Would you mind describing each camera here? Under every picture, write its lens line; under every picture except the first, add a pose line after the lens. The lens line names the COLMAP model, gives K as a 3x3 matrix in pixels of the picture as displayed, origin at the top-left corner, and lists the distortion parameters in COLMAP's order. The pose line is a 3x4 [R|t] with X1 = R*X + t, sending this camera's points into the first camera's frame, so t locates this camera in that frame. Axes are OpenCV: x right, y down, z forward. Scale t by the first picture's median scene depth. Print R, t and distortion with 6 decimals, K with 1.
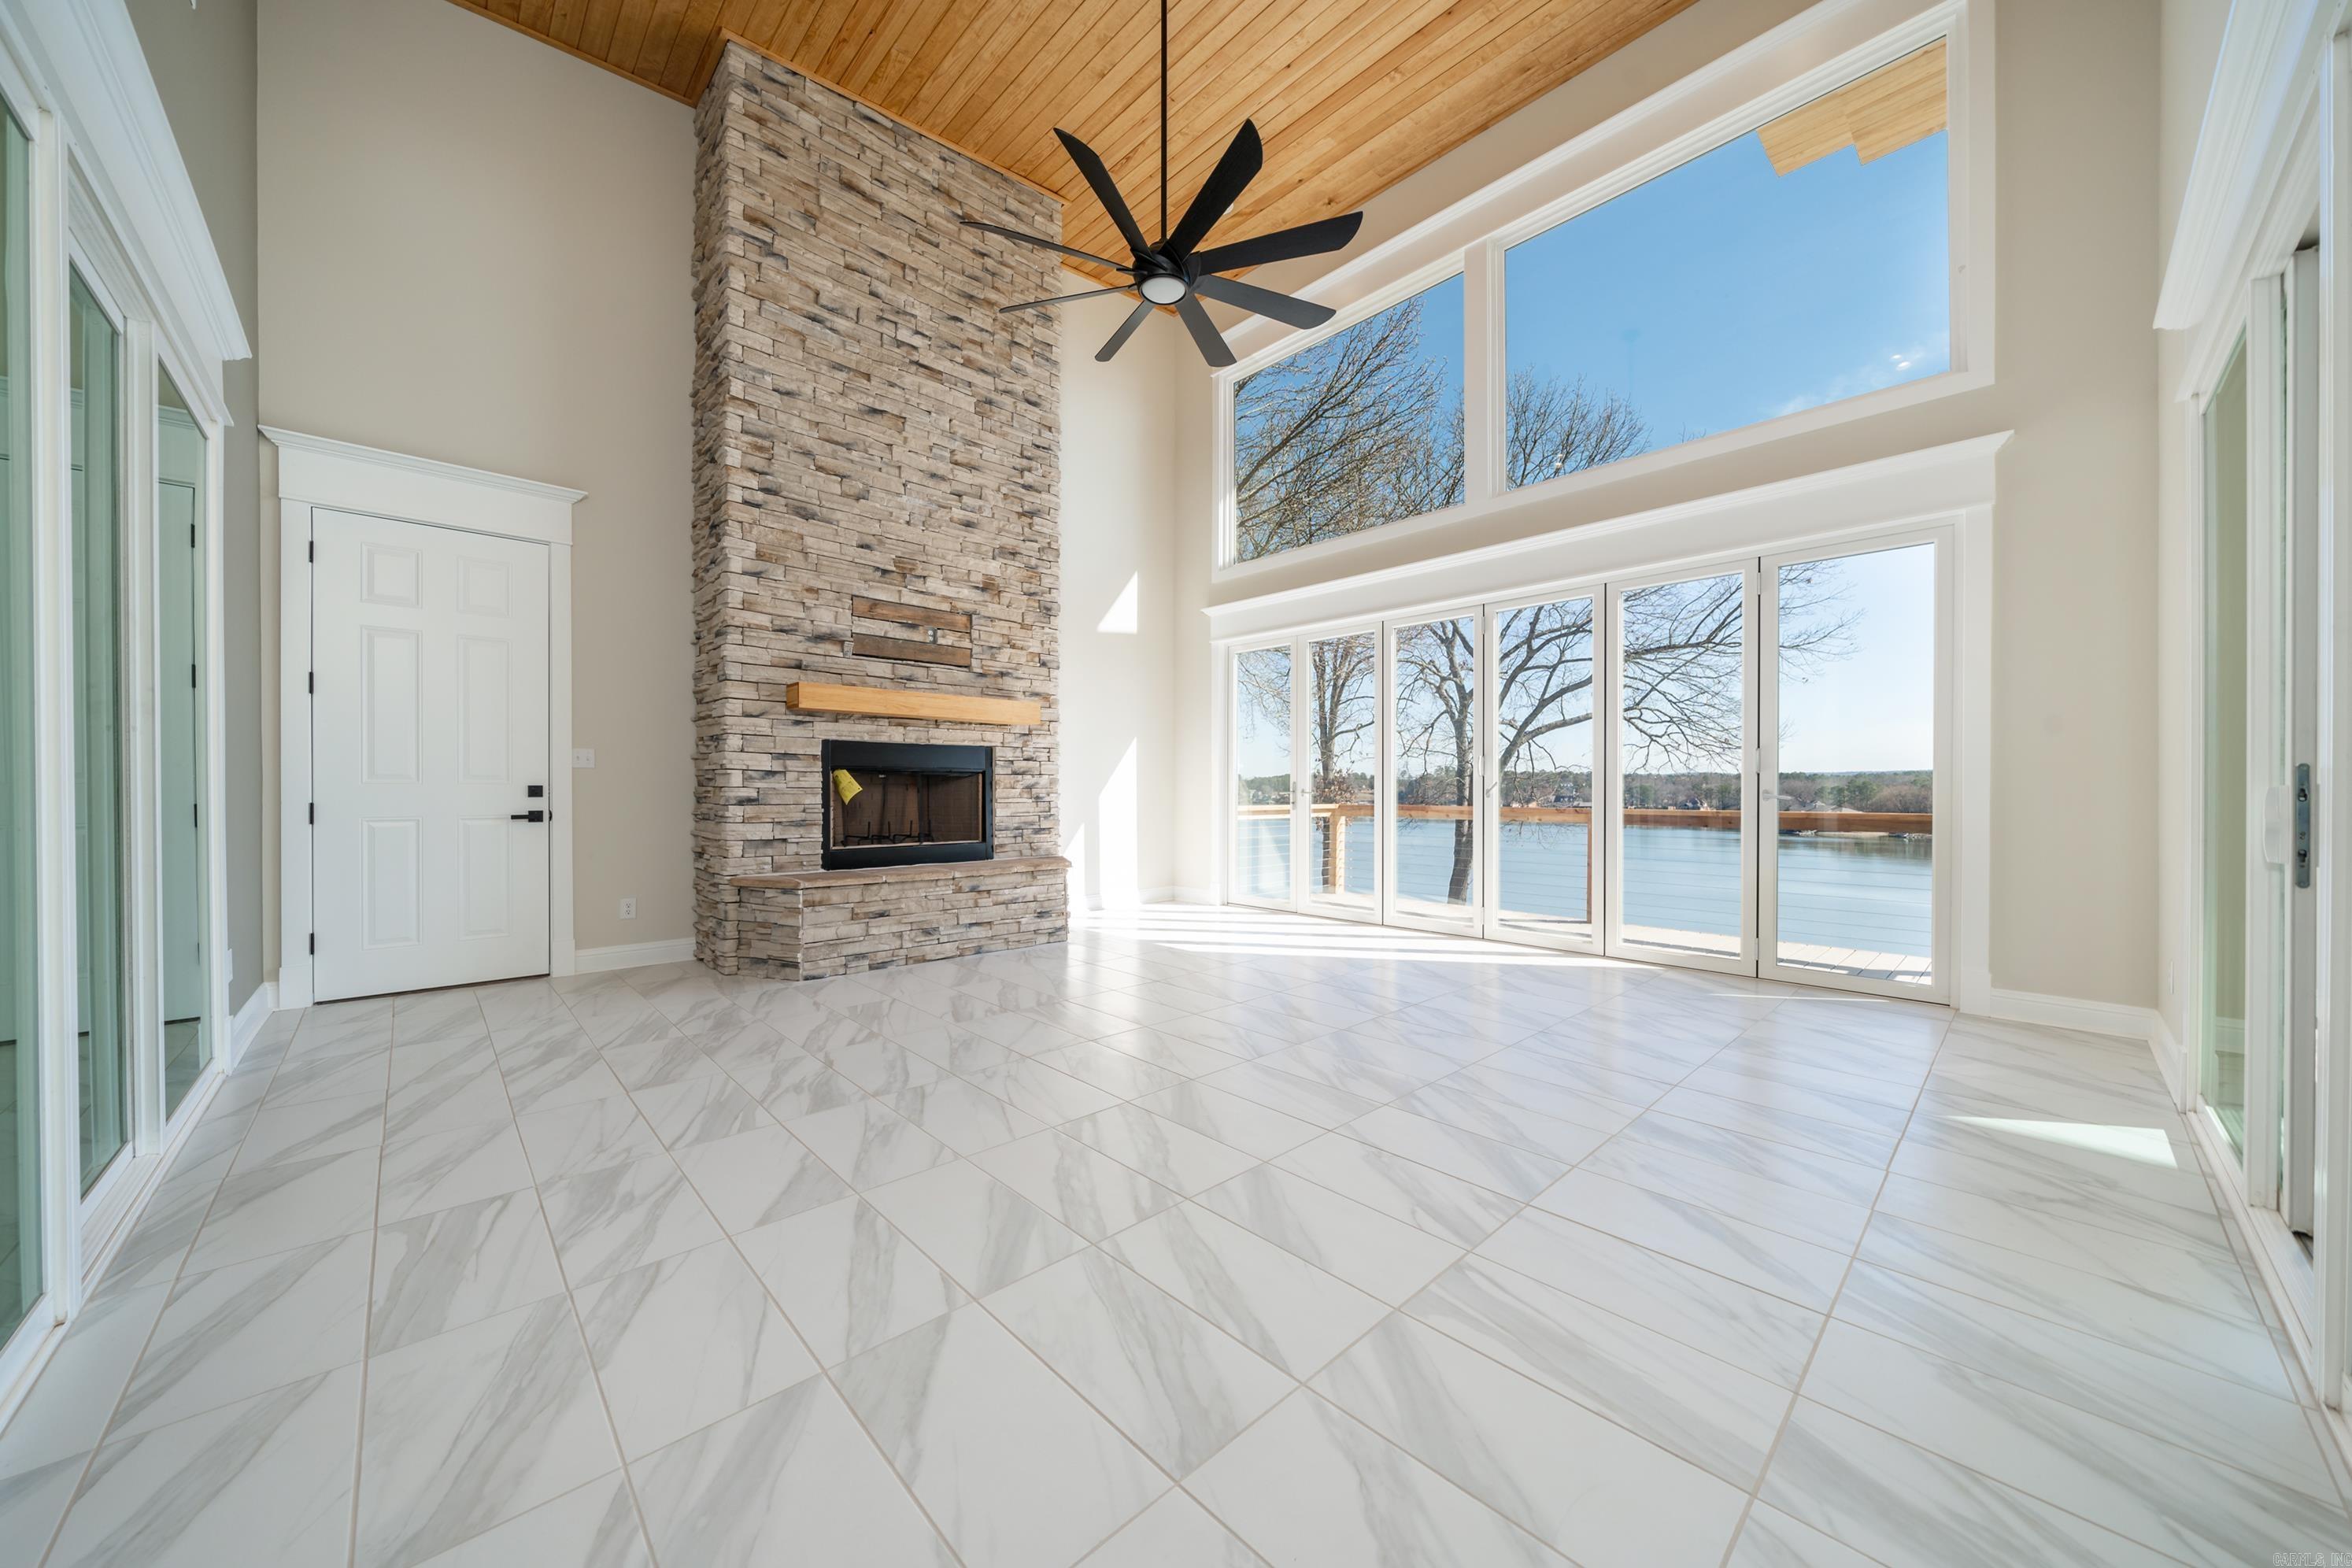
lens RADIAL K [[821.3, 0, 1190.7], [0, 821.3, 783.4], [0, 0, 1]] dist [0.000003, -0.000028]
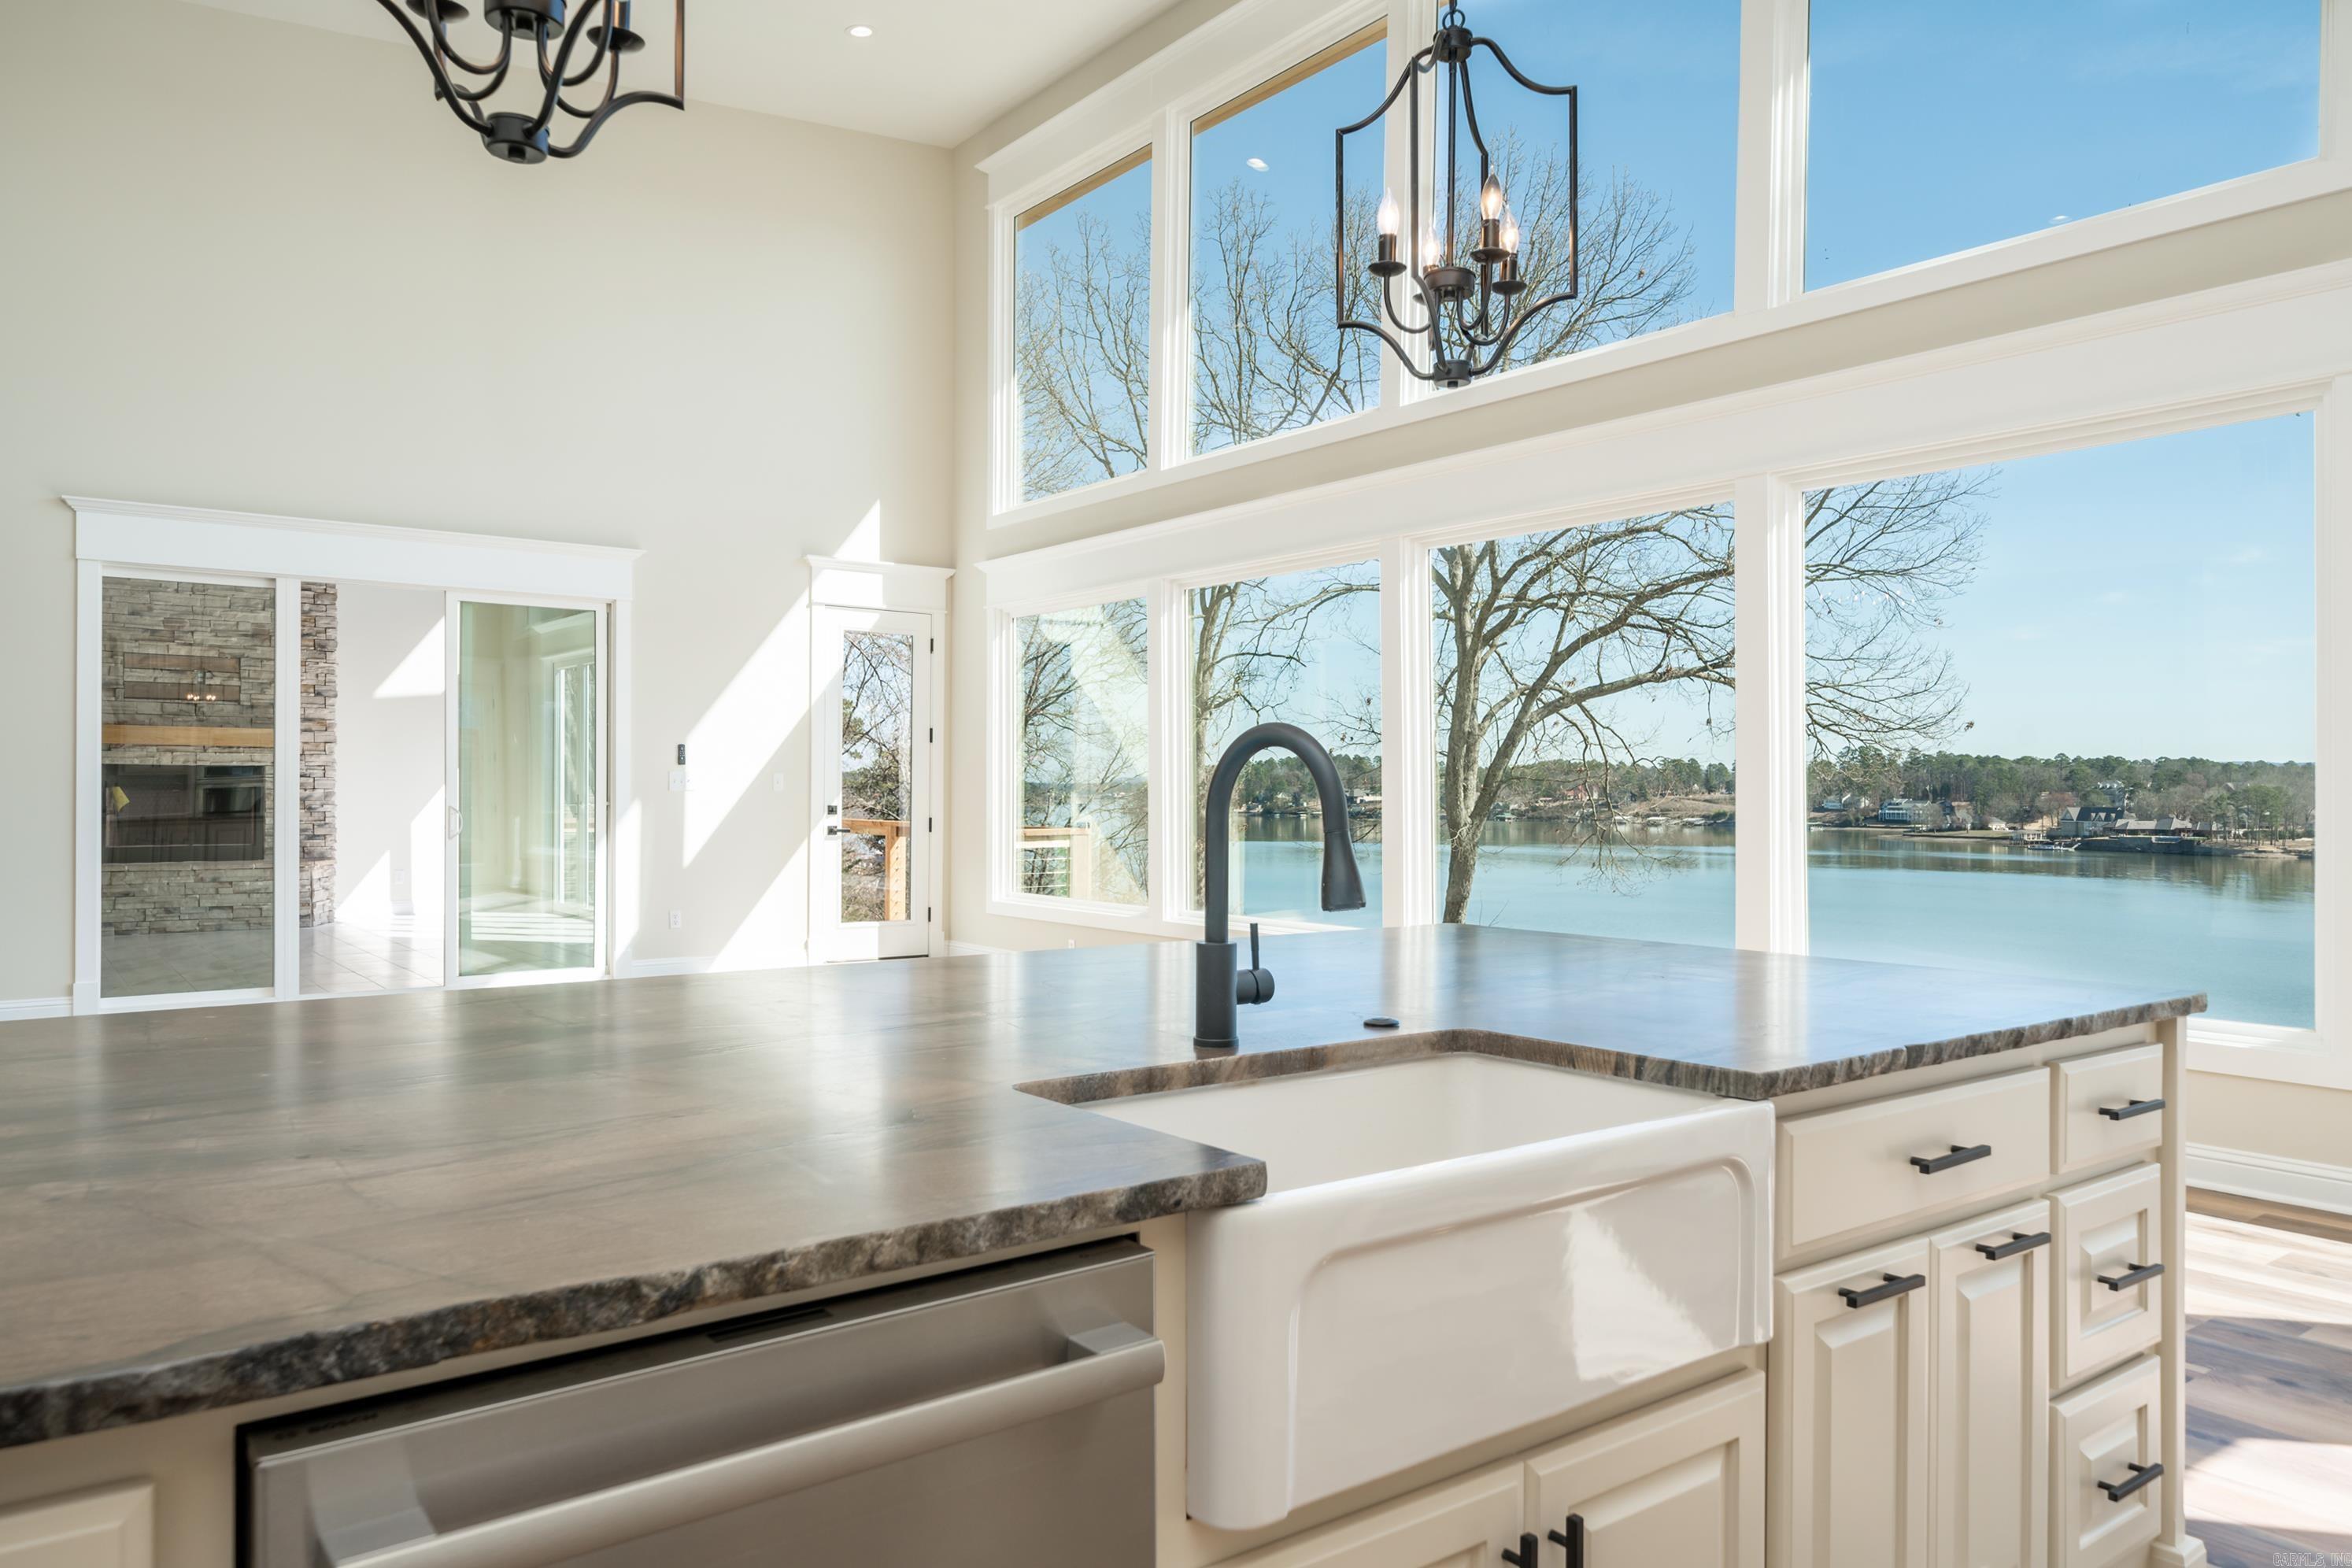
lens RADIAL K [[1567.7, 0, 1180.5], [0, 1567.7, 773.6], [0, 0, 1]] dist [-0.000477, 0.001344]
pose [[0.994452, 0.000500, -0.105191, 1.415821], [-0.001037, 0.999987, -0.005052, -0.024704], [0.105188, 0.005133, 0.994439, -1.207692]]
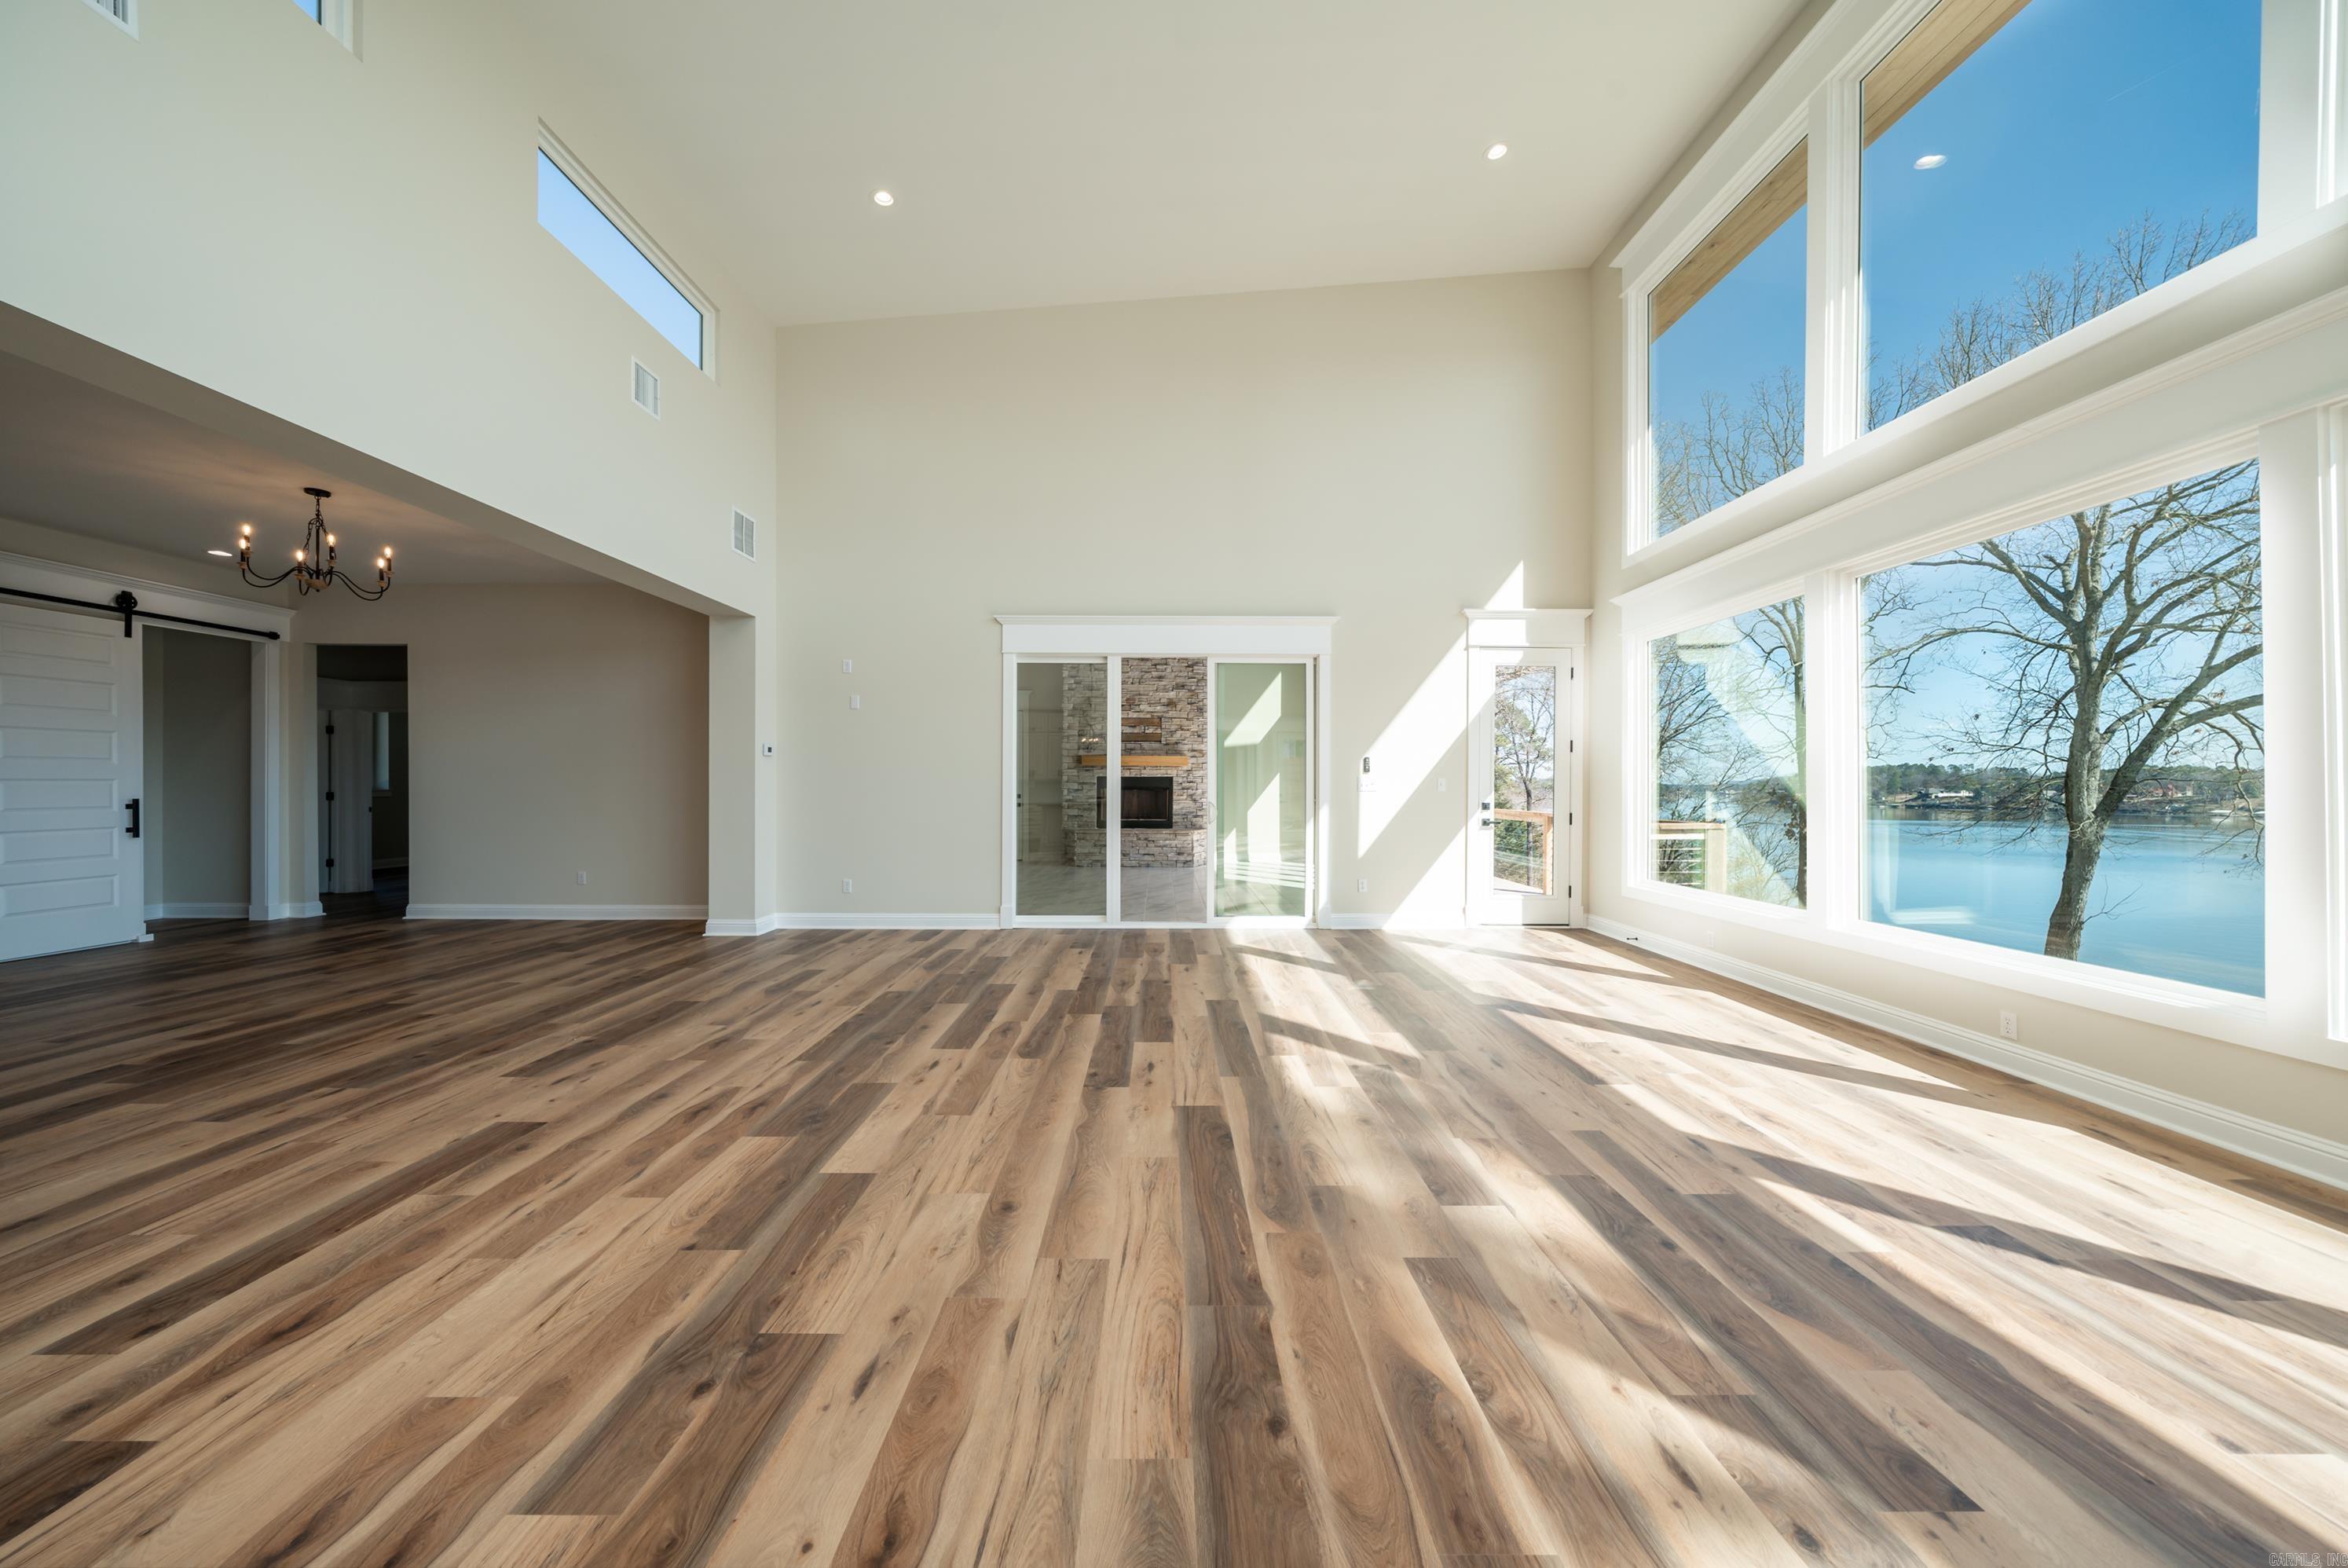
lens RADIAL K [[809.6, 0, 1179.3], [0, 809.6, 788.5], [0, 0, 1]] dist [-0.000055, -0.000012]
pose [[0.737882, 0.000970, -0.674929, 1.292792], [0.002690, 0.999987, 0.004378, -0.024424], [0.674924, -0.005046, 0.737870, -0.605517]]
